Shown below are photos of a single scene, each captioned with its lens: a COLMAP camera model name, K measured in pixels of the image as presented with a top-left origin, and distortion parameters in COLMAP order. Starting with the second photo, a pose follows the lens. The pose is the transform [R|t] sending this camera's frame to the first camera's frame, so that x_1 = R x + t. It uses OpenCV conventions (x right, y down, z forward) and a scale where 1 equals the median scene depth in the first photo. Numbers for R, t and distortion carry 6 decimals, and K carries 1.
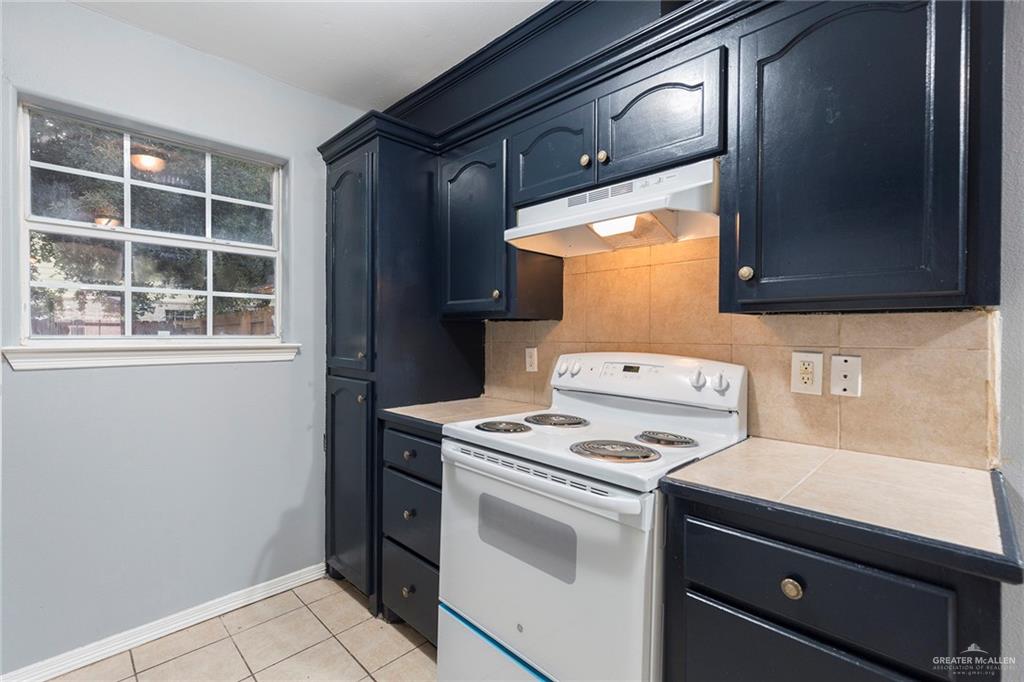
lens RADIAL K [[456.5, 0, 508.8], [0, 456.5, 334.5], [0, 0, 1]] dist [0.003756, 0.000551]
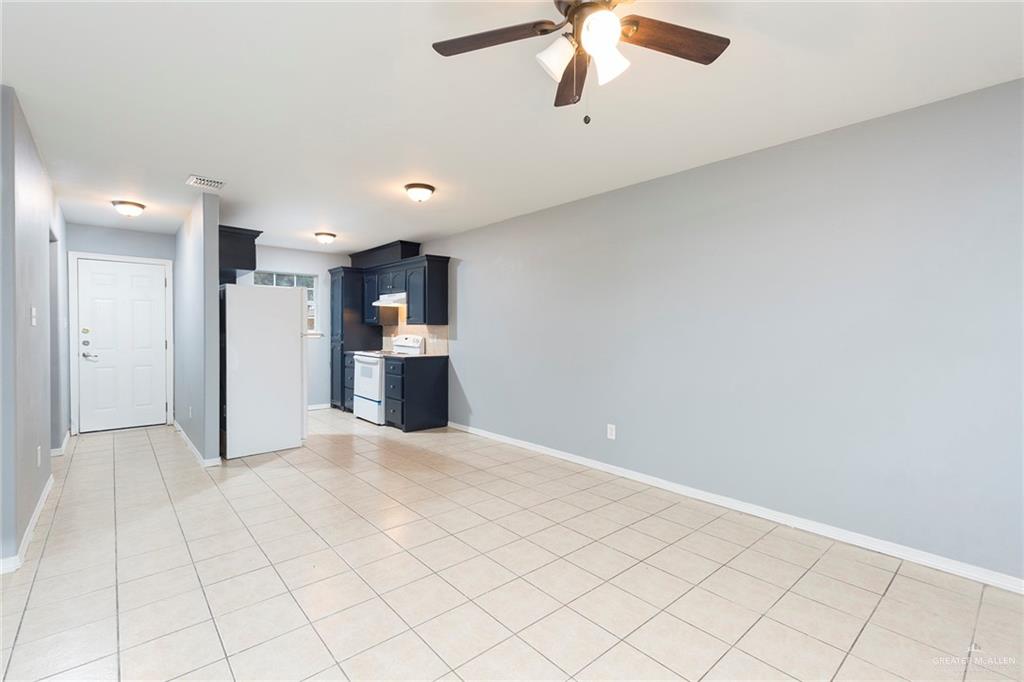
lens RADIAL K [[456.5, 0, 508.8], [0, 456.5, 334.5], [0, 0, 1]] dist [0.003756, 0.000551]
pose [[0.997940, -0.001034, -0.064151, 1.129395], [0.001701, 0.999945, 0.010336, 0.002404], [0.064137, -0.010424, 0.997887, -2.263953]]
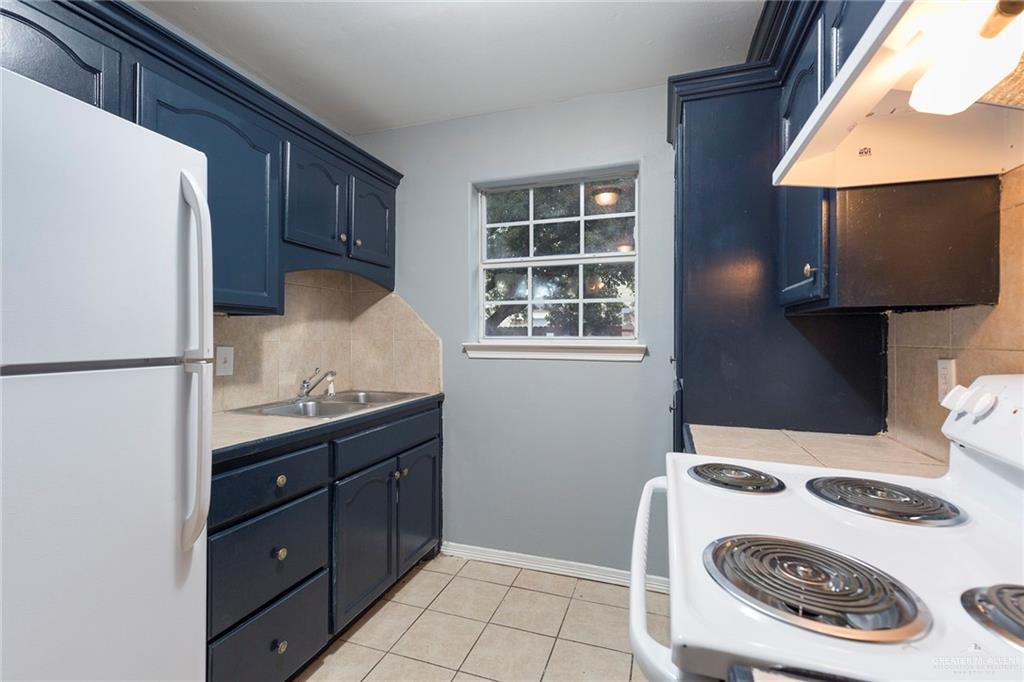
lens RADIAL K [[456.5, 0, 508.8], [0, 456.5, 334.5], [0, 0, 1]] dist [0.003756, 0.000551]
pose [[0.439169, -0.004854, -0.898391, 0.322016], [-0.000432, 0.999984, -0.005615, 0.003392], [0.898404, 0.002854, 0.439160, 0.318880]]
